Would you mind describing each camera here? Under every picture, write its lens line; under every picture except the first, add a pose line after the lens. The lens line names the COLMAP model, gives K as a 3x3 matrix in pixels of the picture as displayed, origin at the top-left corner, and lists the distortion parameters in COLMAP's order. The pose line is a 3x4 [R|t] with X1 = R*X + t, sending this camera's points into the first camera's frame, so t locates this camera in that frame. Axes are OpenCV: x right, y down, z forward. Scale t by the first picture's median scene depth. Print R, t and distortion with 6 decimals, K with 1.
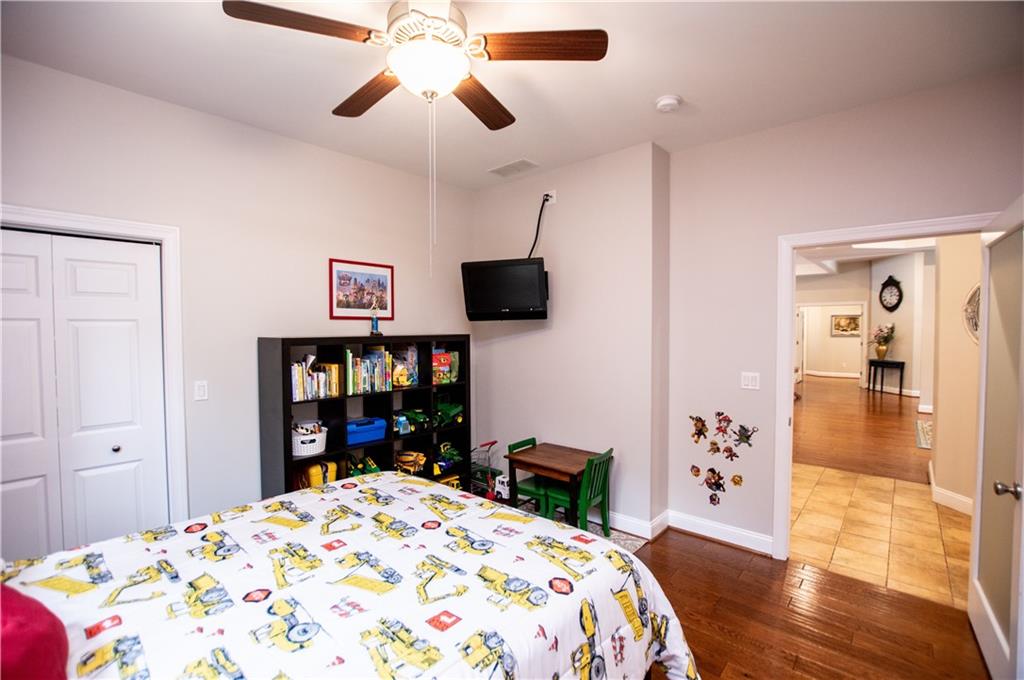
lens RADIAL K [[453.9, 0, 512.0], [0, 453.9, 340.0], [0, 0, 1]] dist [-0.026438, 0.001304]
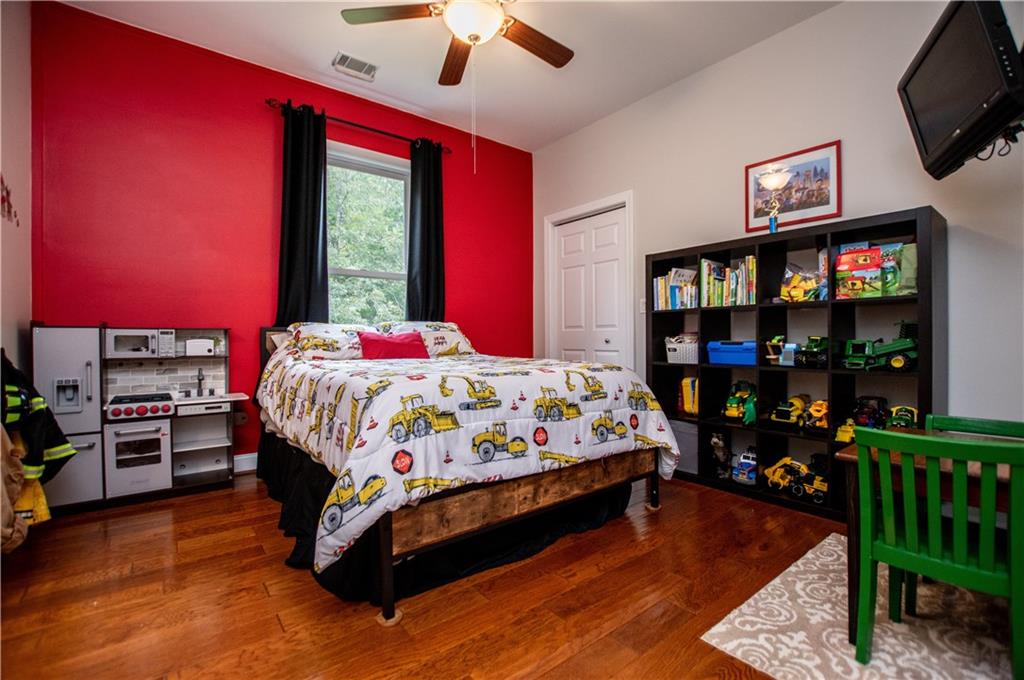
lens RADIAL K [[453.9, 0, 512.0], [0, 453.9, 340.0], [0, 0, 1]] dist [-0.026438, 0.001304]
pose [[-0.167118, 0.005391, -0.985922, 0.527101], [-0.026258, 0.999606, 0.009917, 0.160275], [0.985587, 0.027546, -0.166911, 0.638995]]
